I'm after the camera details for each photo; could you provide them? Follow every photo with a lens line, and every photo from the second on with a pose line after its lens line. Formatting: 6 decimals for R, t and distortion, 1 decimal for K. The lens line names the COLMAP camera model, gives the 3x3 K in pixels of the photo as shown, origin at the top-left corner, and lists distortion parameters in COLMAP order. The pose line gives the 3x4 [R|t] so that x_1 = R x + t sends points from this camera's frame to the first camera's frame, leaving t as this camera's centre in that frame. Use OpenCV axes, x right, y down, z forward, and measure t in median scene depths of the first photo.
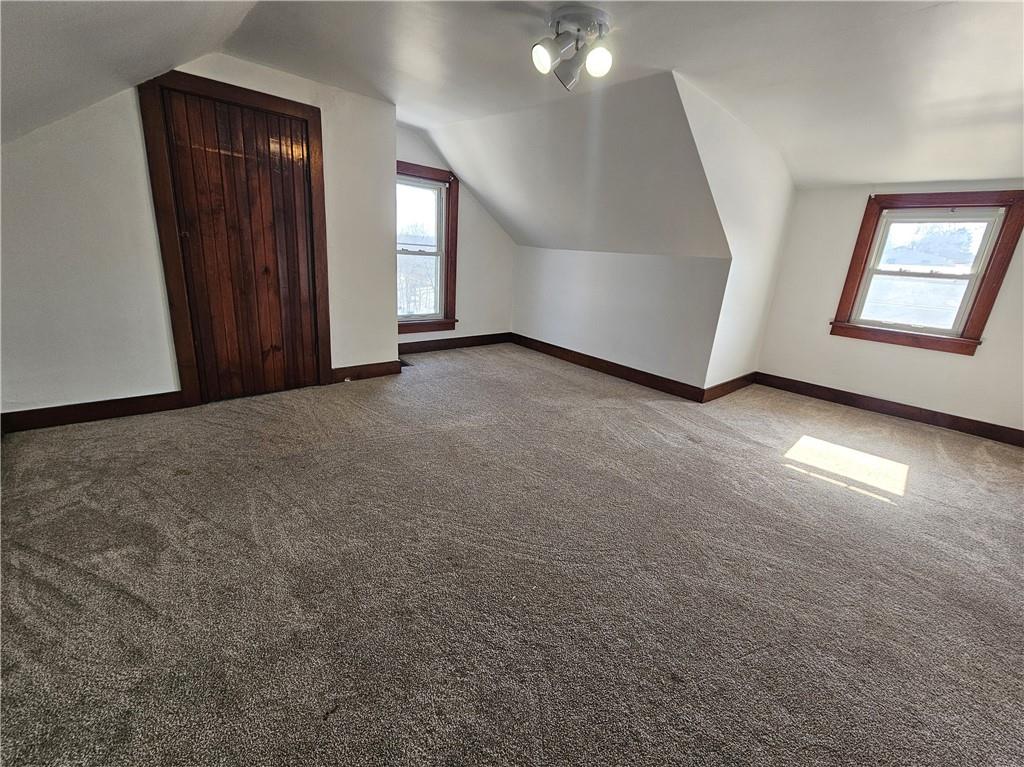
lens RADIAL K [[439.3, 0, 512.0], [0, 439.3, 383.5], [0, 0, 1]] dist [-0.001125, -0.000061]
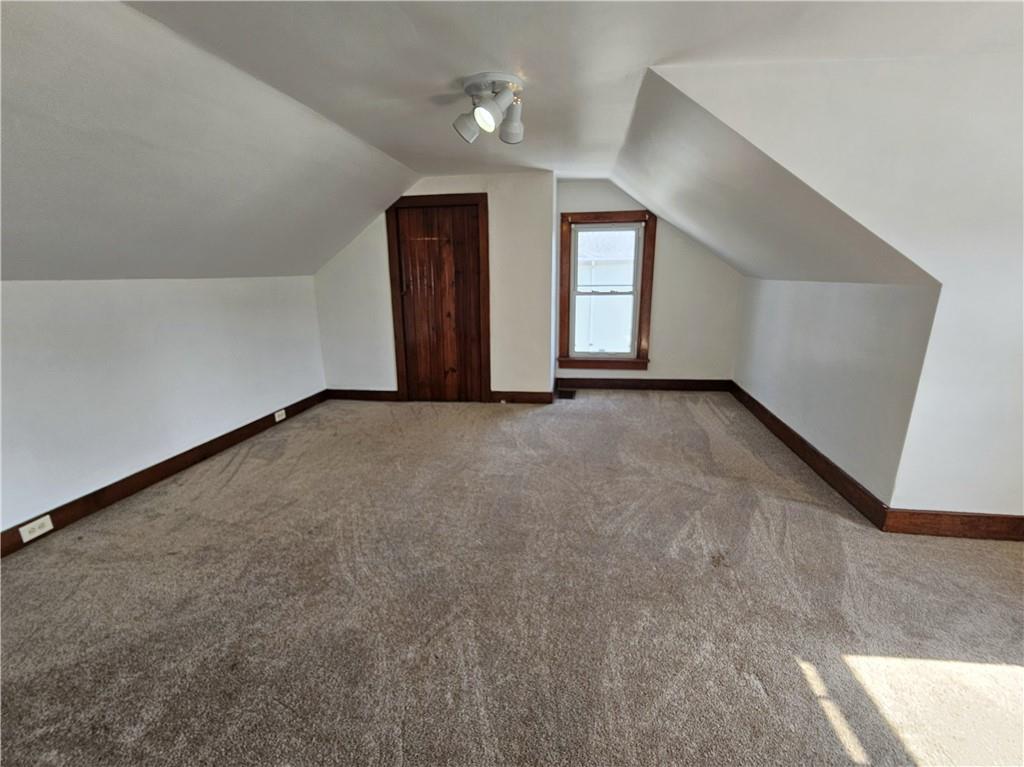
lens RADIAL K [[433.8, 0, 512.0], [0, 433.8, 383.5], [0, 0, 1]] dist [-0.001355, -0.000048]
pose [[0.632388, 0.114825, -0.766094, 0.601501], [-0.168082, 0.985732, 0.008998, -0.078783], [0.756197, 0.123076, 0.642665, 0.262338]]
